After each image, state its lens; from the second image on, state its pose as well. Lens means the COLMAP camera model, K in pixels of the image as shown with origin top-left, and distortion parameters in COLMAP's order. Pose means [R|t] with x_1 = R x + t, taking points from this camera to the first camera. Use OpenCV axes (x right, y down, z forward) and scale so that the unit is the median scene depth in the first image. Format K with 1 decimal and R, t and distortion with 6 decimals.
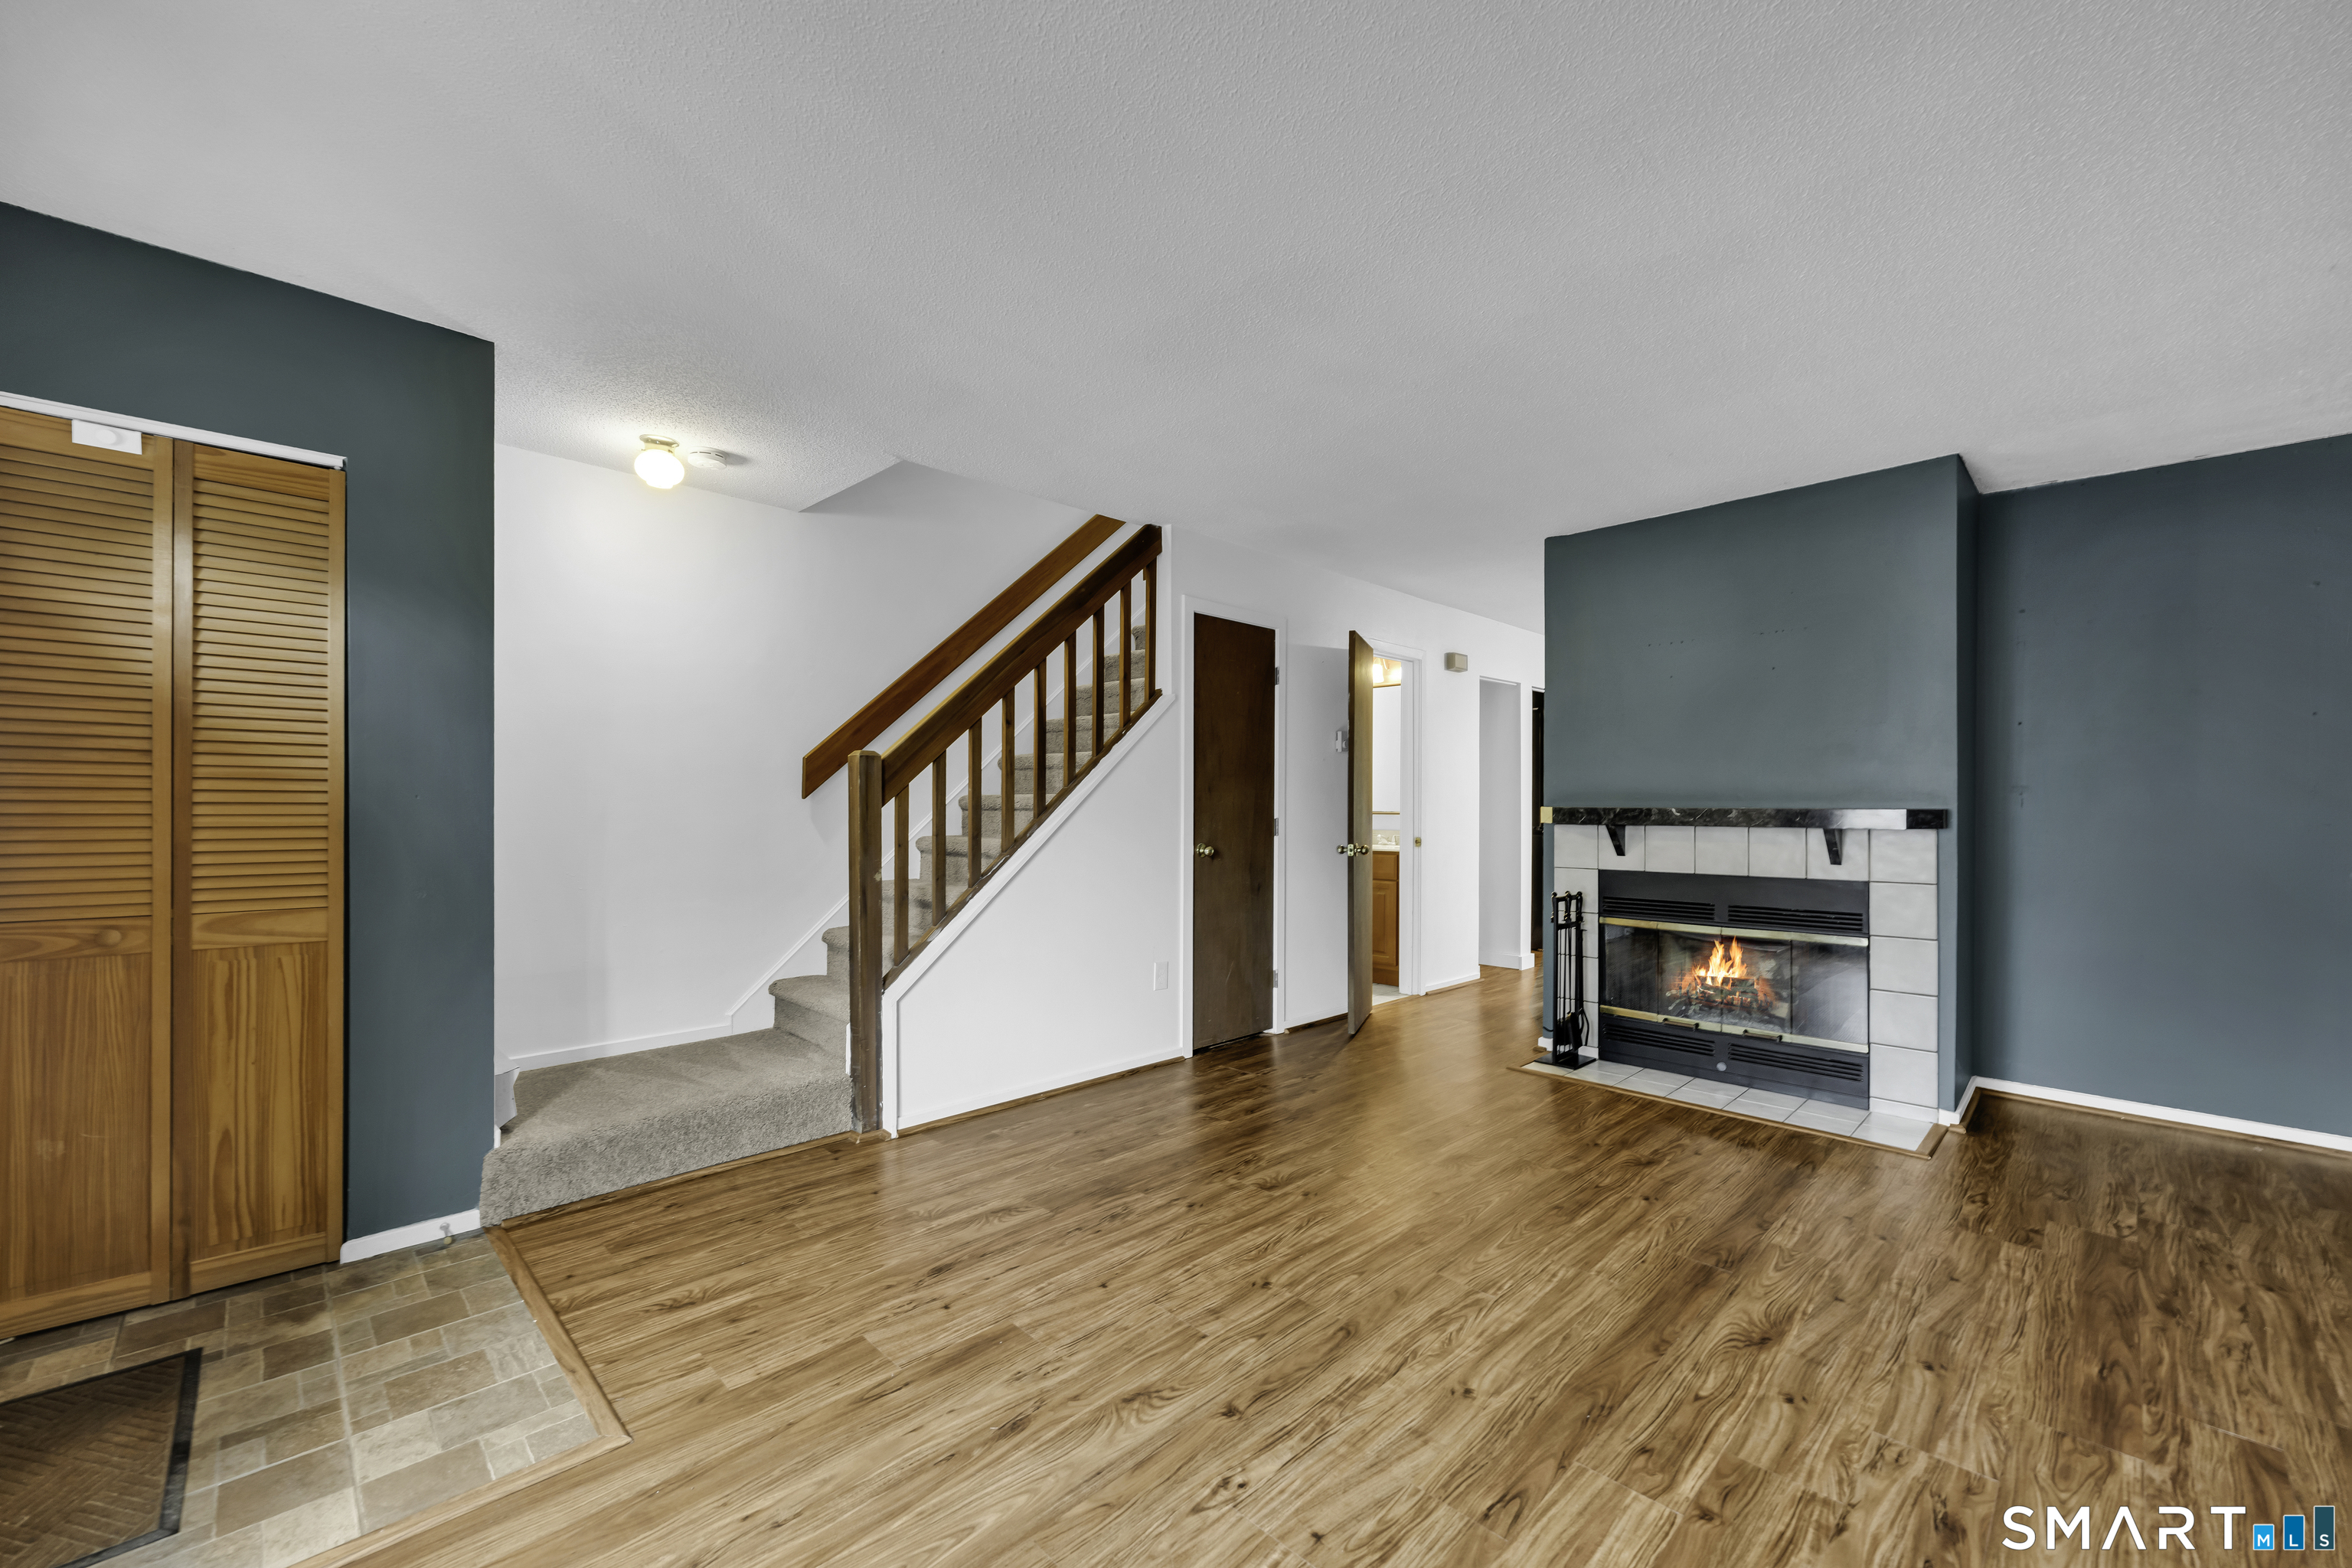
lens RADIAL K [[936.5, 0, 1166.7], [0, 936.5, 795.3], [0, 0, 1]] dist [-0.000648, -0.000111]
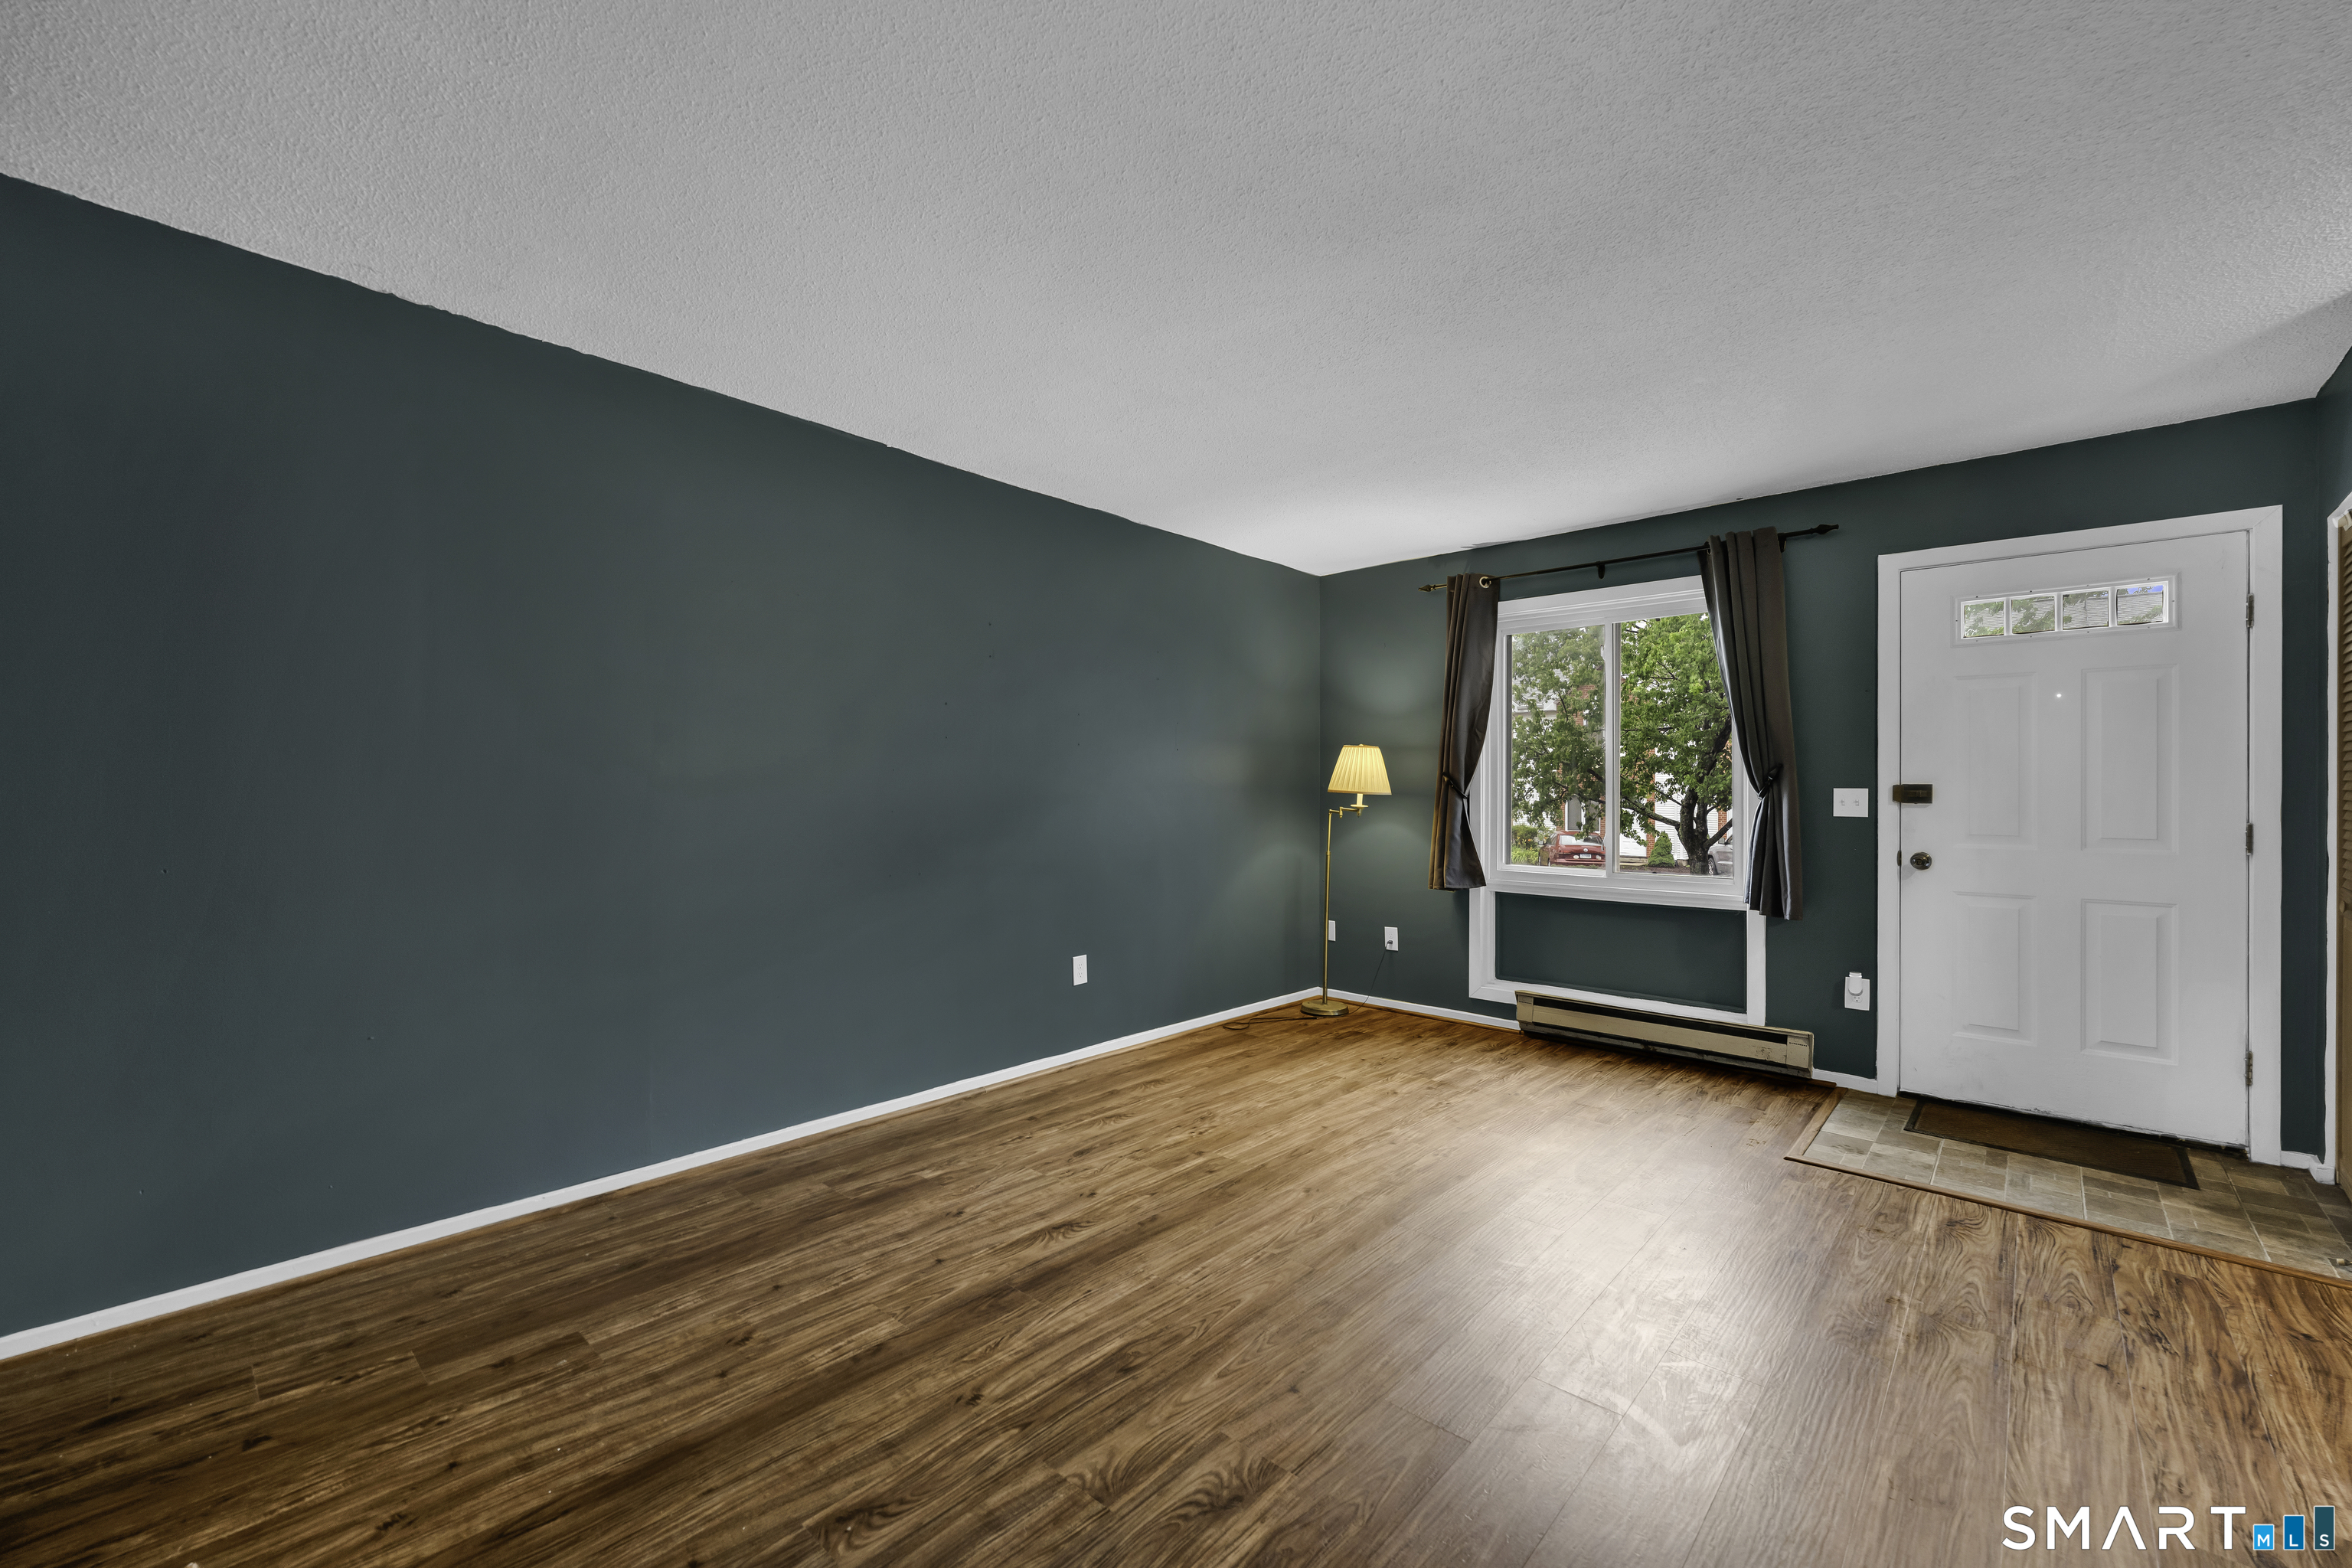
lens RADIAL K [[936.5, 0, 1191.8], [0, 936.5, 787.2], [0, 0, 1]] dist [-0.000648, -0.000111]
pose [[-0.997726, -0.009422, -0.066745, 0.555092], [-0.008812, 0.999917, -0.009430, 0.016209], [0.066828, -0.008820, -0.997726, 2.251733]]
